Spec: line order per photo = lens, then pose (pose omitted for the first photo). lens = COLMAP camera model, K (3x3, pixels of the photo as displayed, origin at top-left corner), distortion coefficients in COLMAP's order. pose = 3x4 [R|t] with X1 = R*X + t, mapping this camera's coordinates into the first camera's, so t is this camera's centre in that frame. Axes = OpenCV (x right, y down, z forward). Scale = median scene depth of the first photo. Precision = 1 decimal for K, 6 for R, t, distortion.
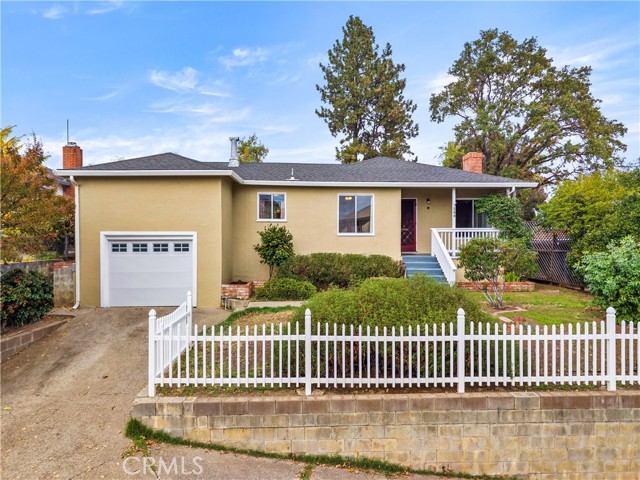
lens RADIAL K [[426.7, 0, 320.0], [0, 426.7, 240.0], [0, 0, 1]] dist [0.031929, -0.033135]
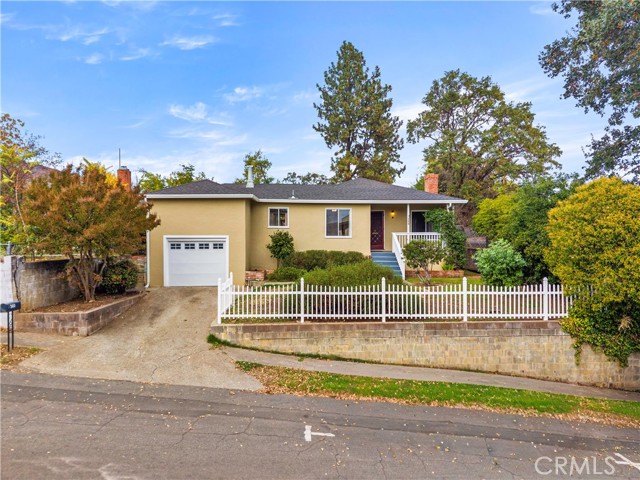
lens RADIAL K [[424.5, 0, 320.0], [0, 424.5, 240.0], [0, 0, 1]] dist [0.076970, -0.116650]
pose [[0.999999, -0.000211, 0.001609, 0.025575], [0.000214, 0.999998, -0.002062, -0.000539], [-0.001608, 0.002062, 0.999997, -0.470746]]
